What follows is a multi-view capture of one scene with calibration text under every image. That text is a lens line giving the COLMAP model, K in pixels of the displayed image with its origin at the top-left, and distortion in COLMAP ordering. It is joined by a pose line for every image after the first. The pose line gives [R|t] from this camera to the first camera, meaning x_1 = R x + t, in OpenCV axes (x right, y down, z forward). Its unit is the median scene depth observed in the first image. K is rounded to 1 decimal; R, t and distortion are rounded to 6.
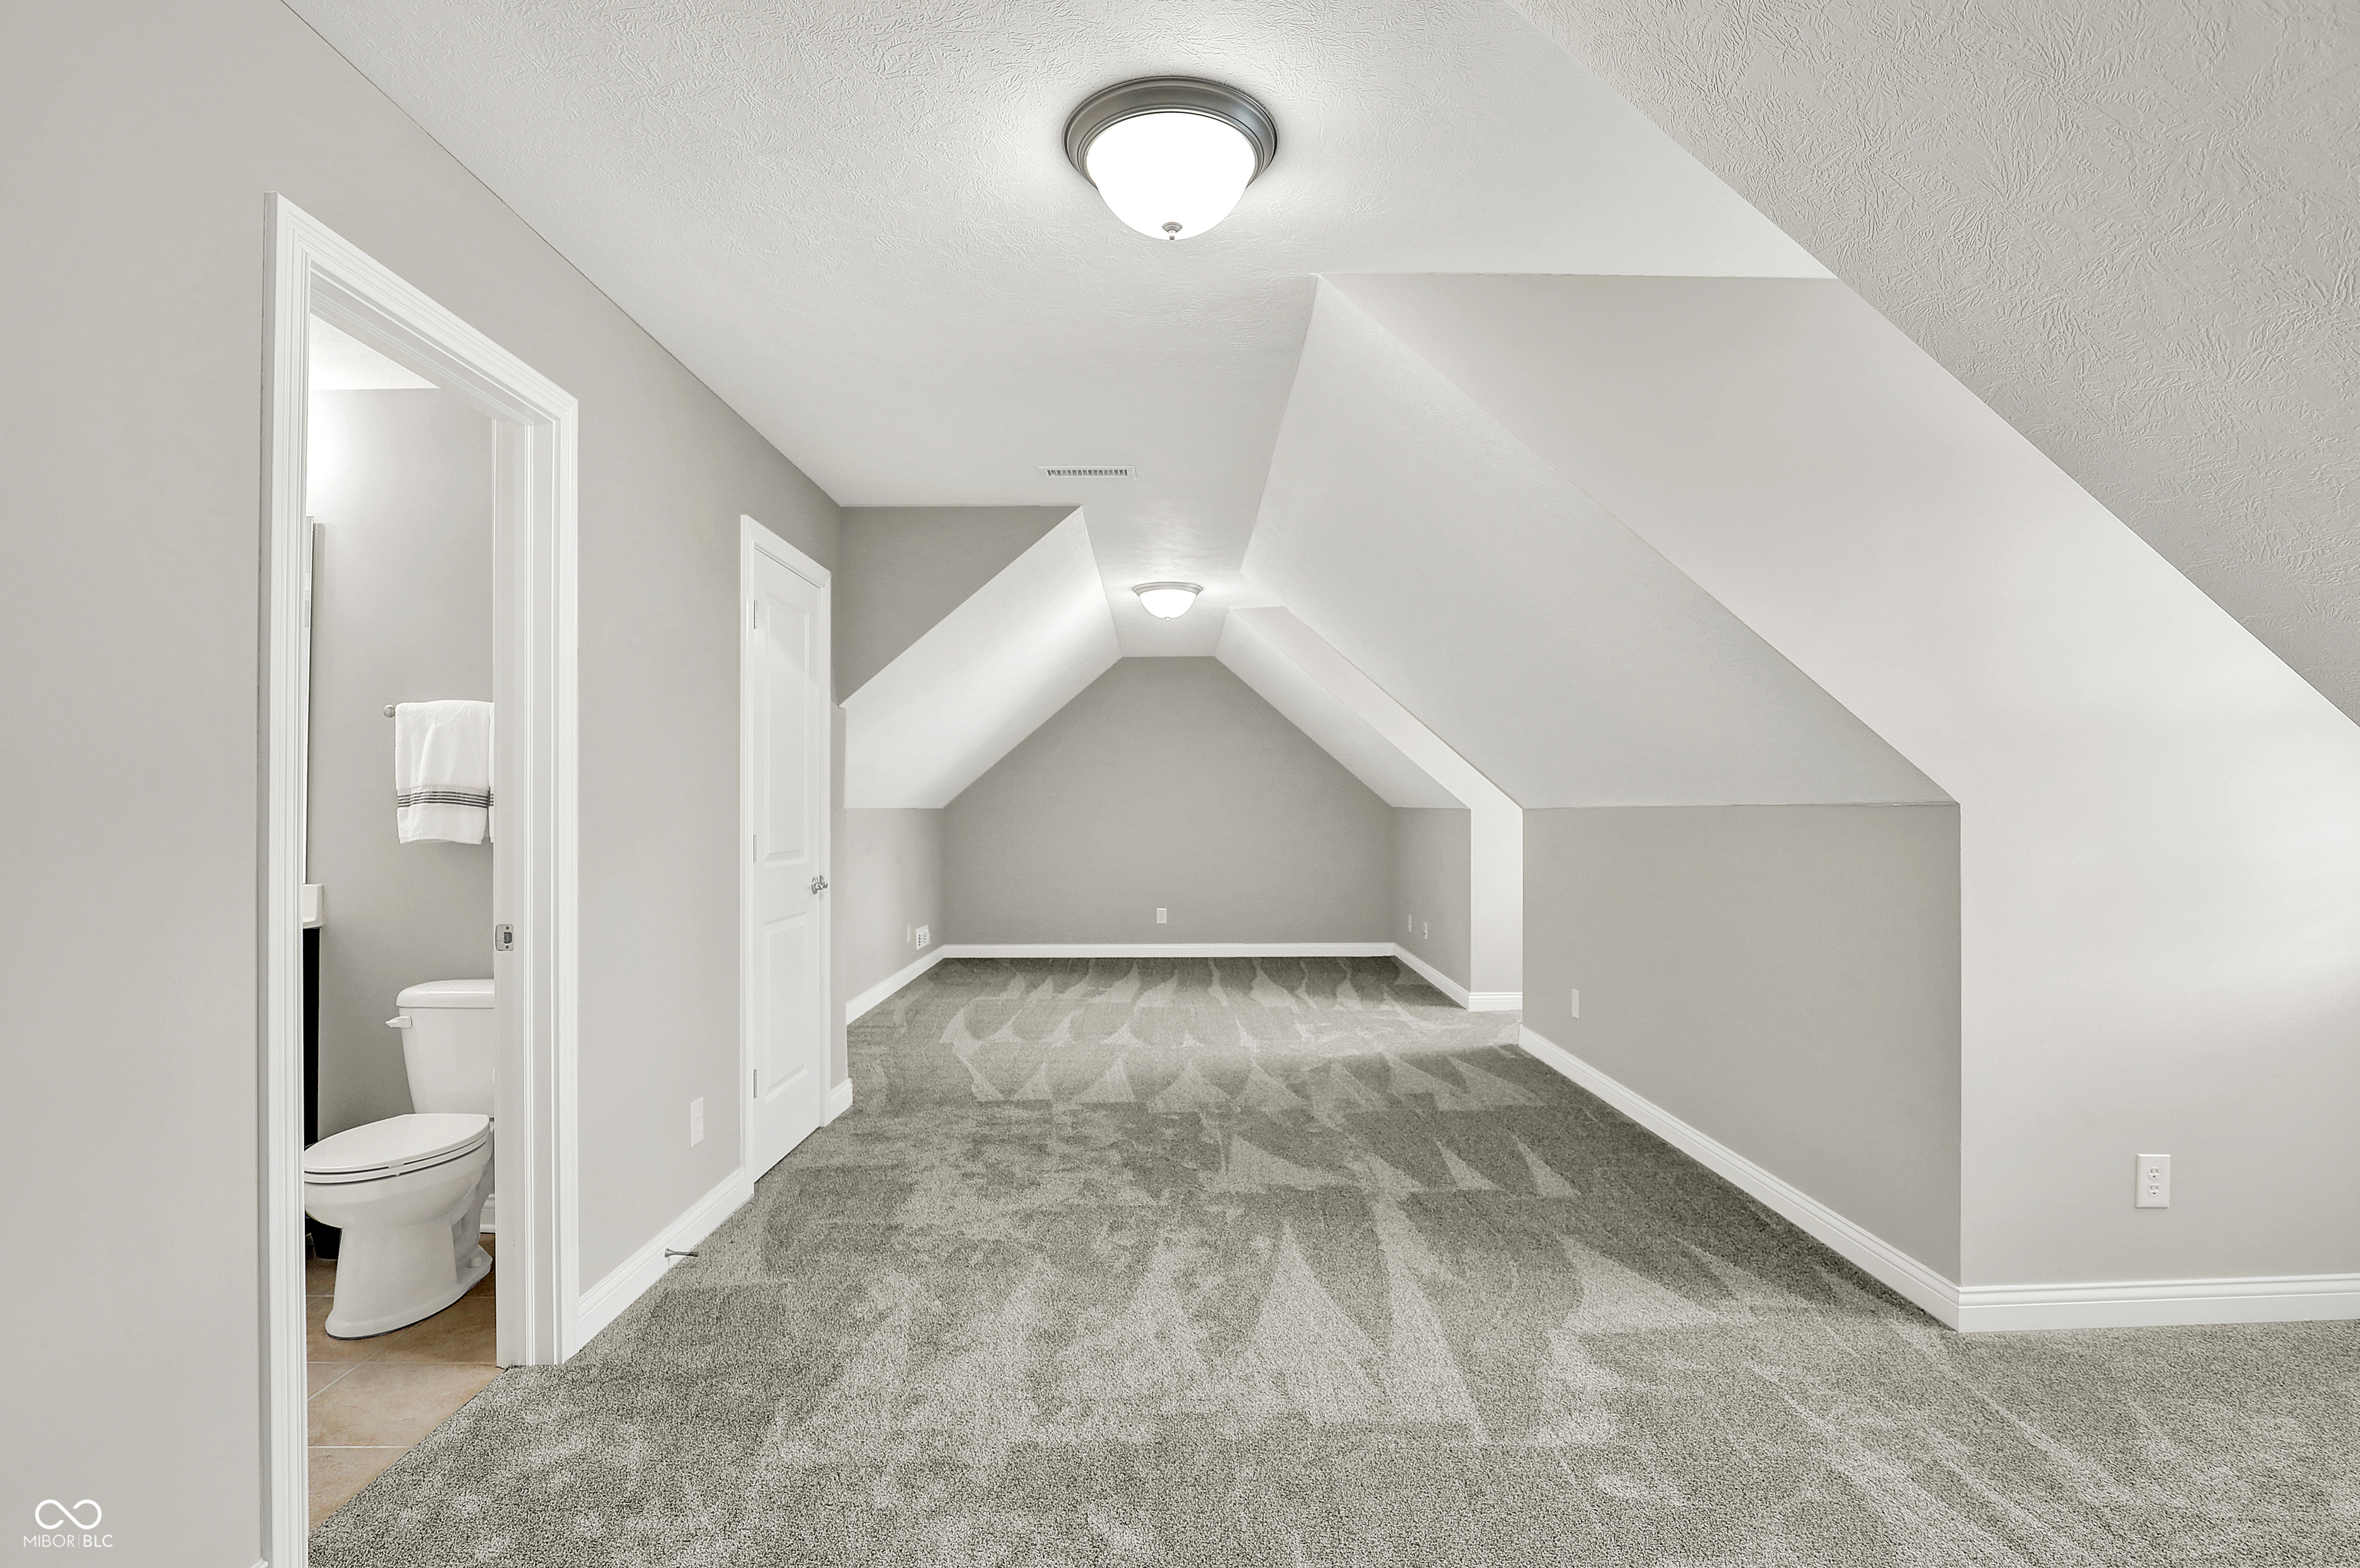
lens RADIAL K [[1128.3, 0, 1194.4], [0, 1128.3, 799.8], [0, 0, 1]] dist [-0.031996, 0.005093]
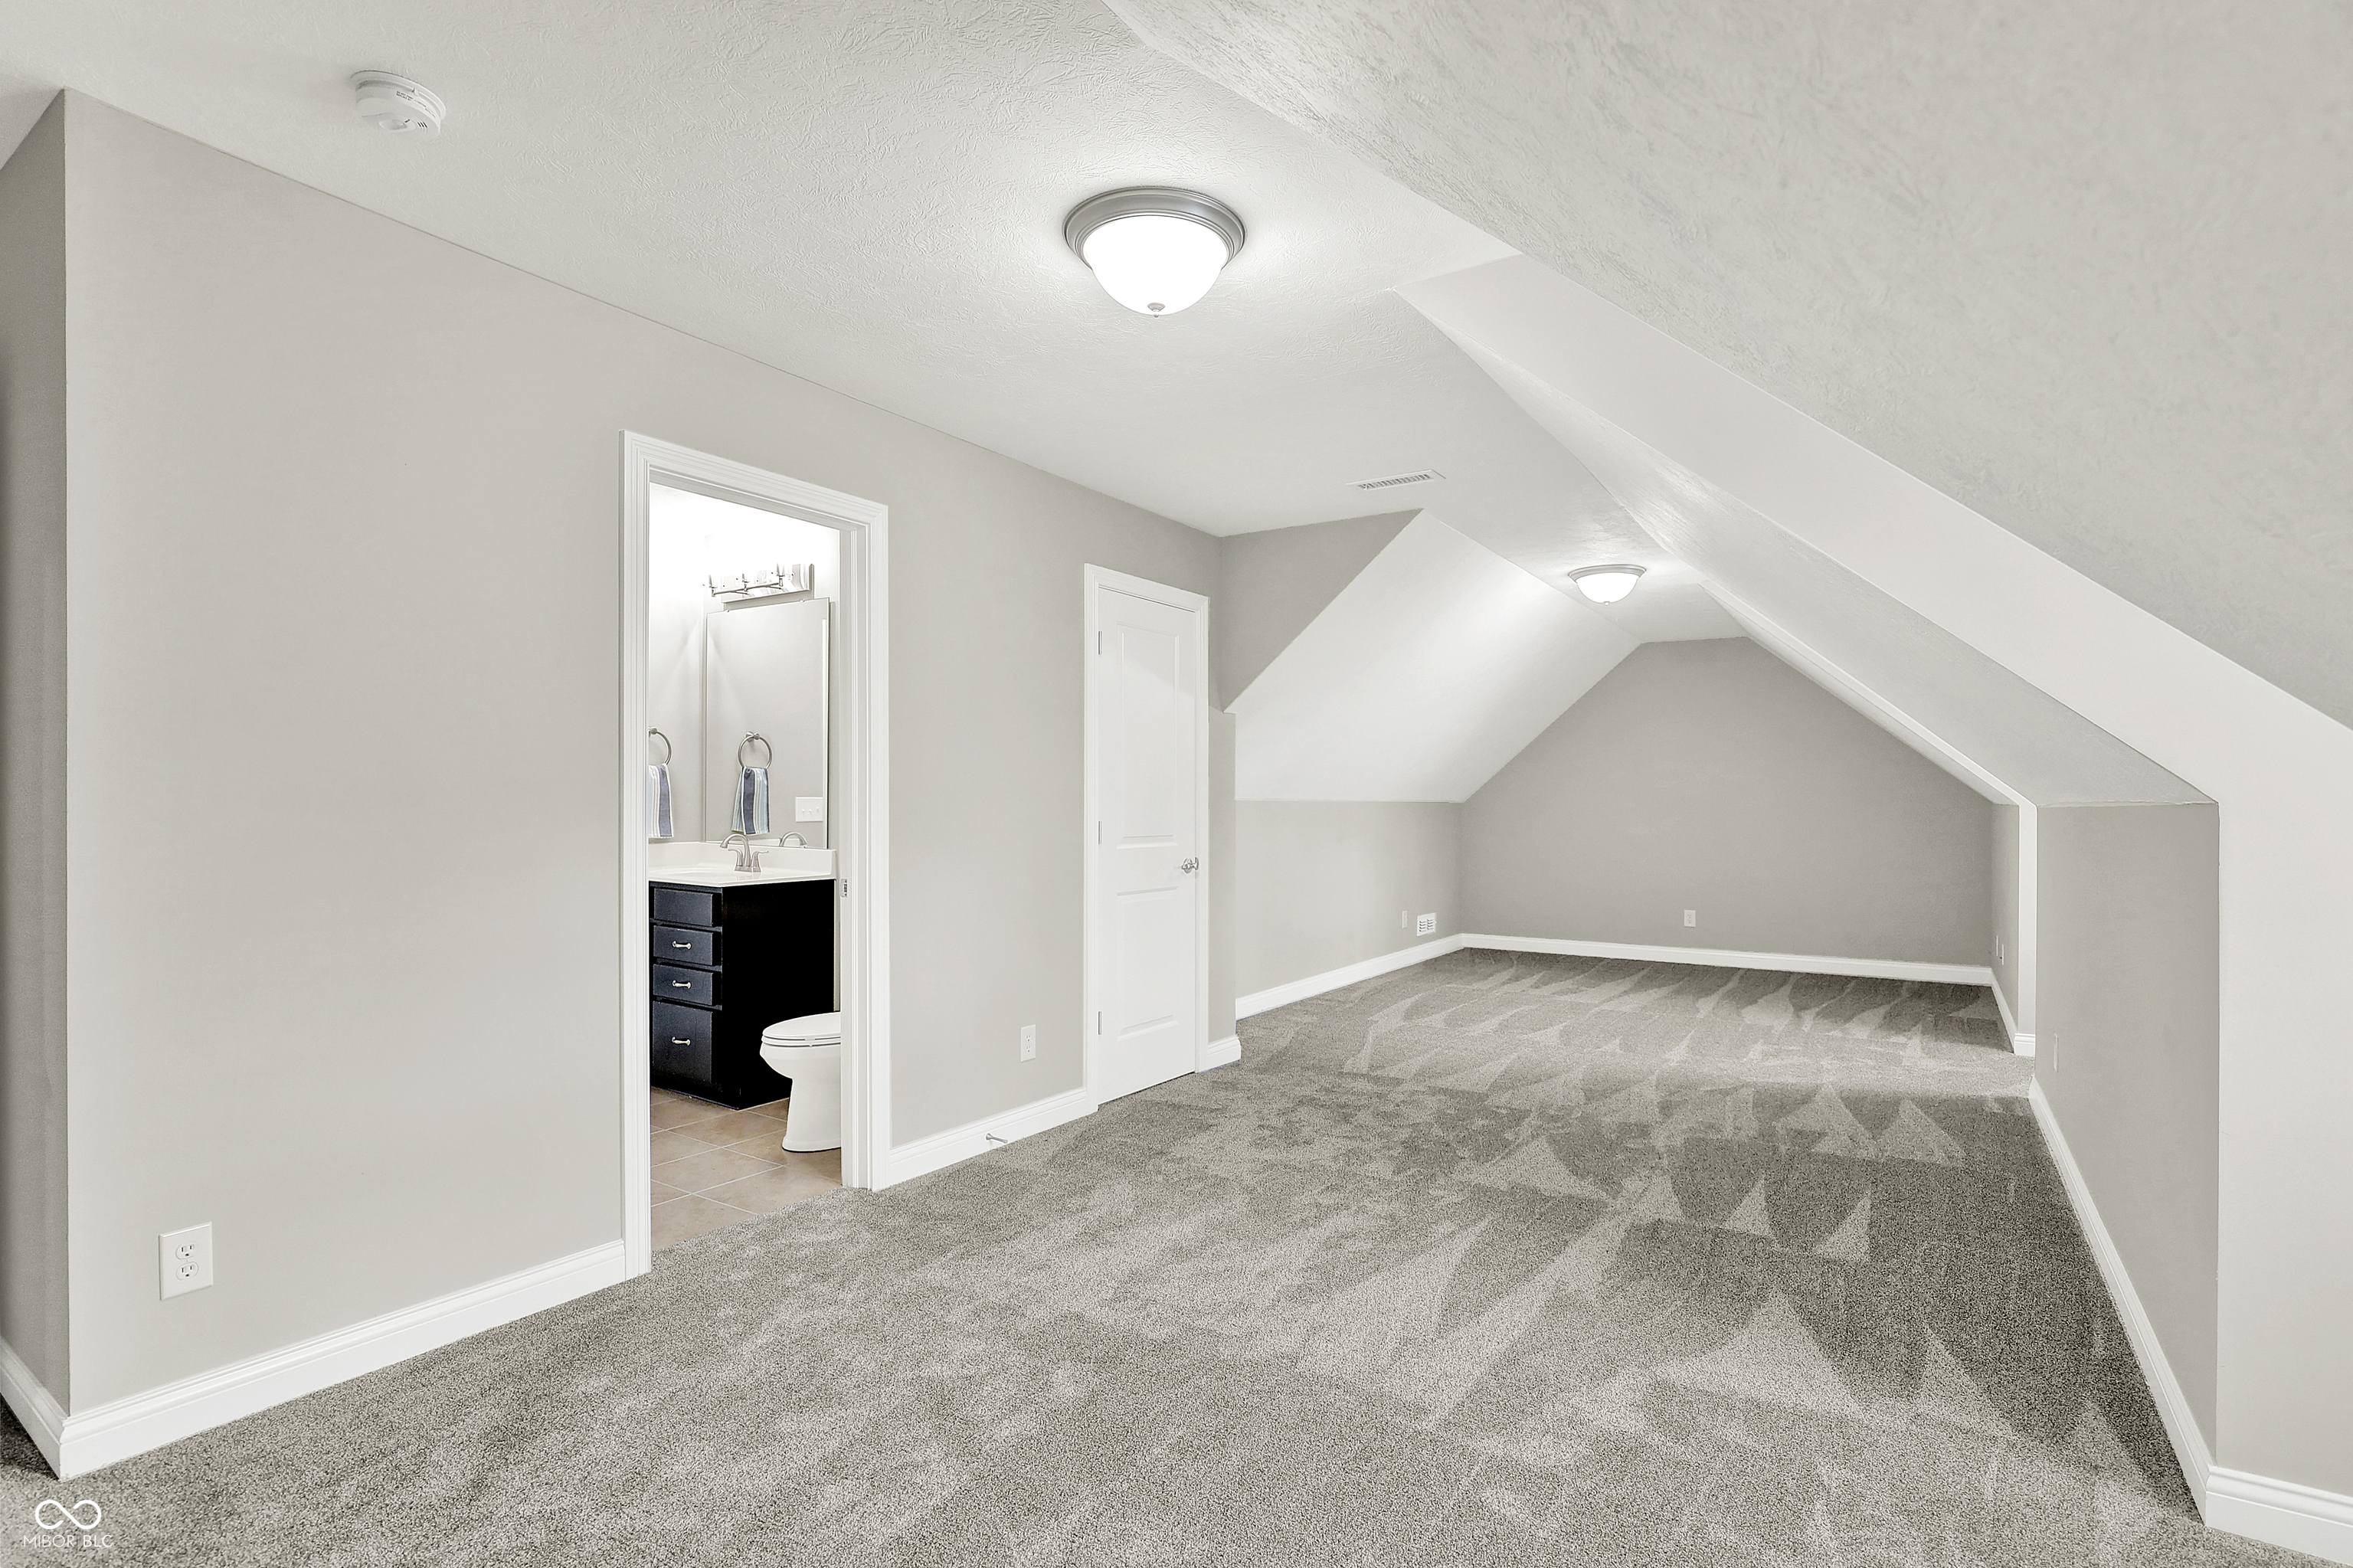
lens RADIAL K [[1125.0, 0, 1188.9], [0, 1125.0, 804.3], [0, 0, 1]] dist [-0.031996, 0.005093]
pose [[0.834925, 0.007573, -0.550312, 0.384352], [-0.001607, 0.999935, 0.011323, -0.002103], [0.550362, -0.008570, 0.834882, 0.022843]]
